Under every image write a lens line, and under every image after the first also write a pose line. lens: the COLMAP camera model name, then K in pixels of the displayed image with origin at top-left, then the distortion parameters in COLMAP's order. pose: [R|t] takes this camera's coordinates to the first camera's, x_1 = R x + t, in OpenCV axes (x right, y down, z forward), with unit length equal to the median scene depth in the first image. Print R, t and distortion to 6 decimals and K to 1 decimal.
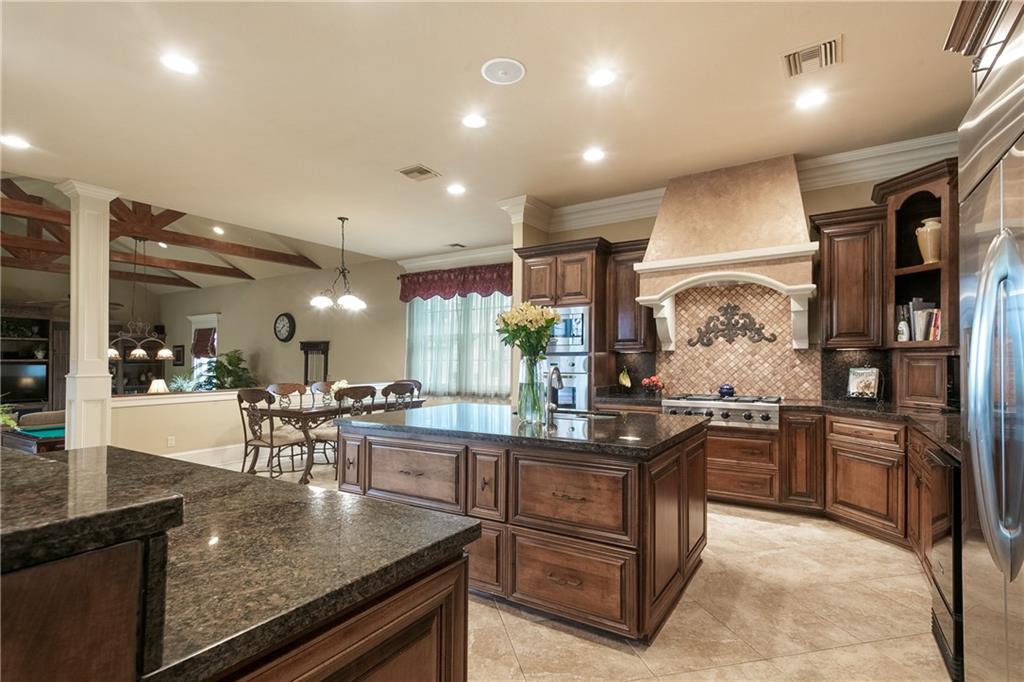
lens RADIAL K [[497.2, 0, 492.1], [0, 497.2, 359.5], [0, 0, 1]] dist [0.005415, -0.000103]
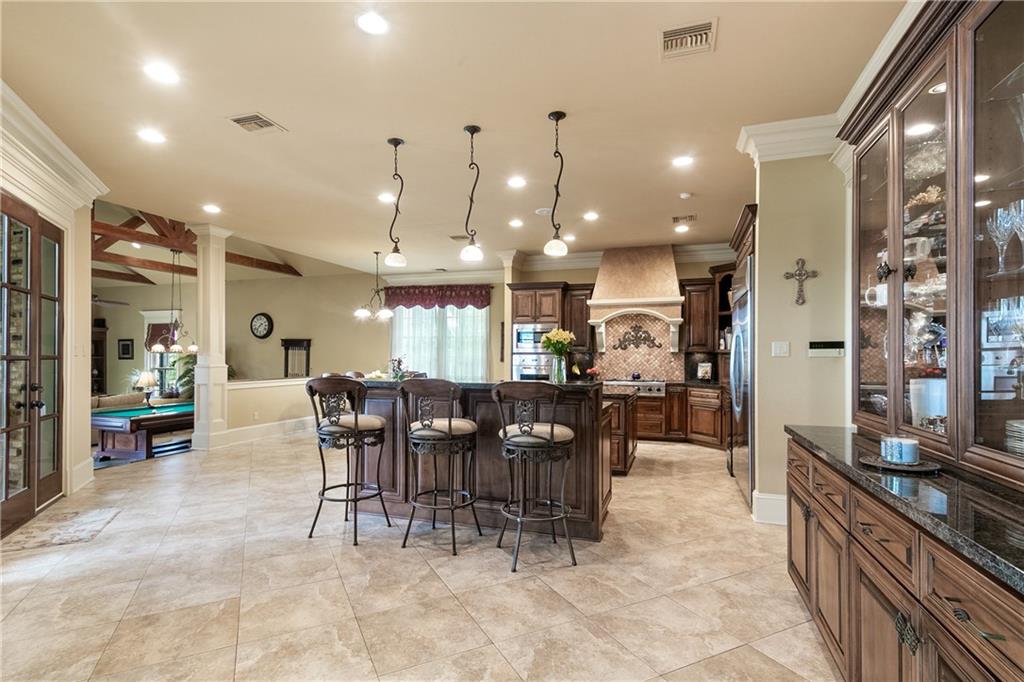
lens RADIAL K [[497.2, 0, 510.2], [0, 497.2, 348.8], [0, 0, 1]] dist [0.005415, -0.000103]
pose [[0.965567, 0.011309, 0.259908, -0.387342], [-0.008170, 0.999880, -0.013155, -0.004829], [-0.260025, 0.010578, 0.965544, -0.533436]]
